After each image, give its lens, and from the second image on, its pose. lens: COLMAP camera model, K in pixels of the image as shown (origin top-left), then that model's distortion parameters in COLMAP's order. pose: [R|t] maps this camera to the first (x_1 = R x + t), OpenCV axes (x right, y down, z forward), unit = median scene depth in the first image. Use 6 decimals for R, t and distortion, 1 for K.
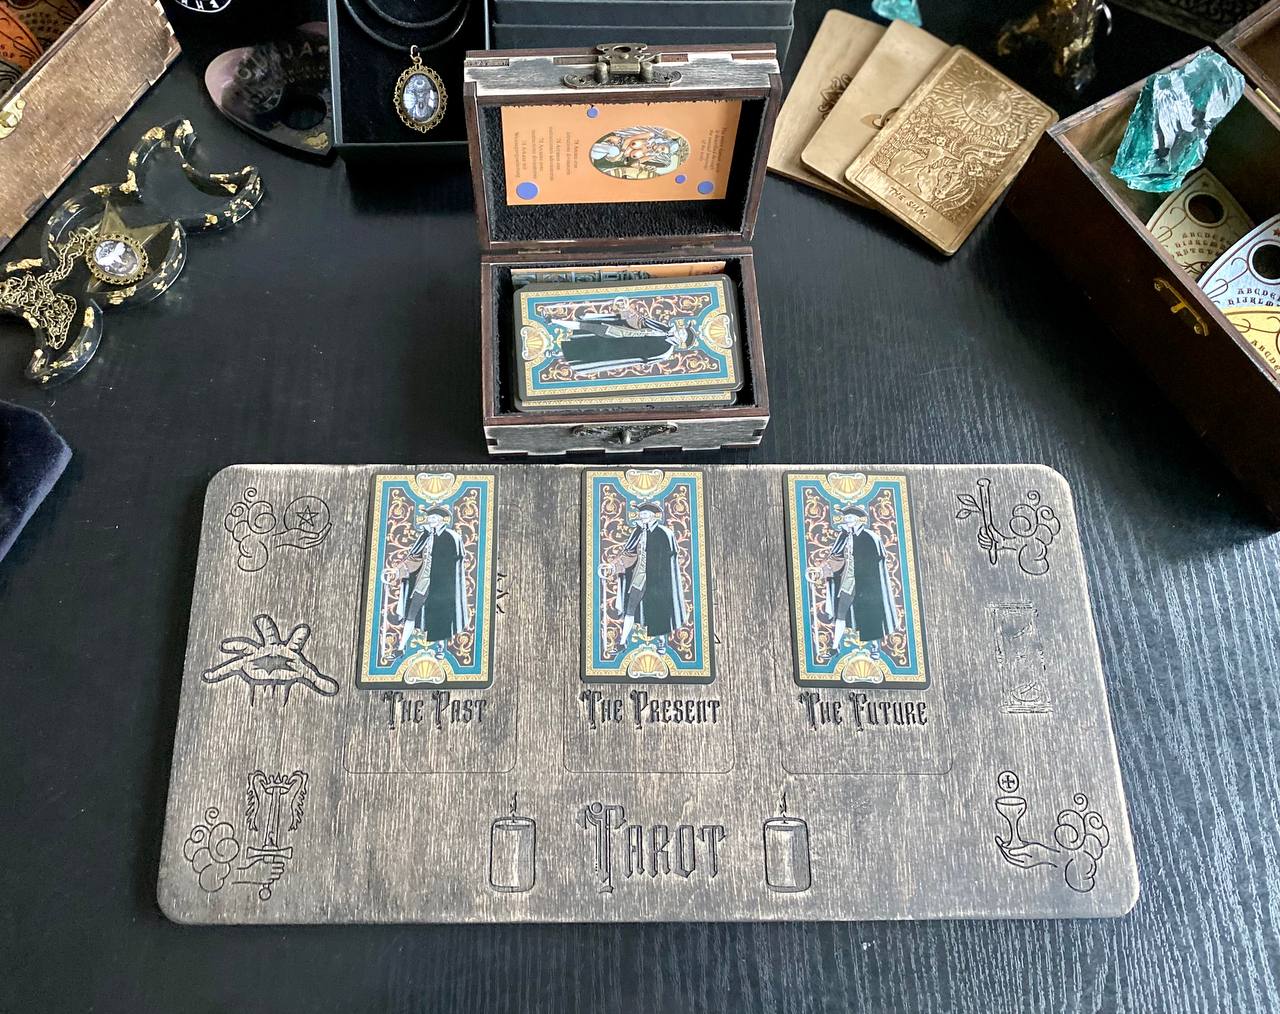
lens RADIAL K [[1108.0, 0, 596.4], [0, 1108.0, 499.2], [0, 0, 1]] dist [-0.011271, -0.001204]
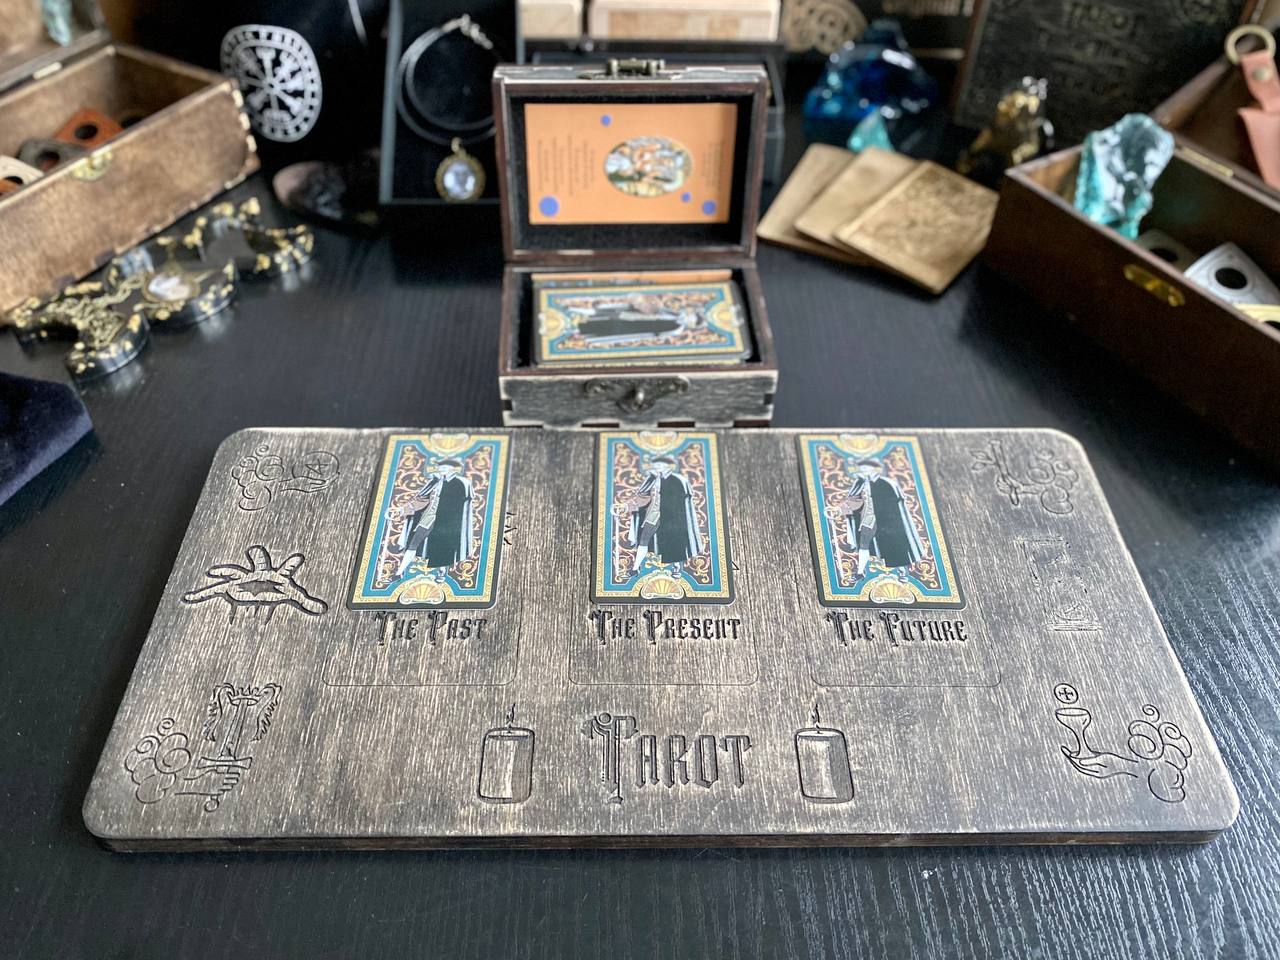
lens RADIAL K [[1048.7, 0, 643.1], [0, 1048.7, 470.7], [0, 0, 1]] dist [-0.008678, -0.002132]
pose [[0.999965, -0.005032, 0.006715, 0.026780], [0.007301, 0.916258, -0.400521, 0.440207], [-0.004137, 0.400556, 0.916263, 0.158622]]
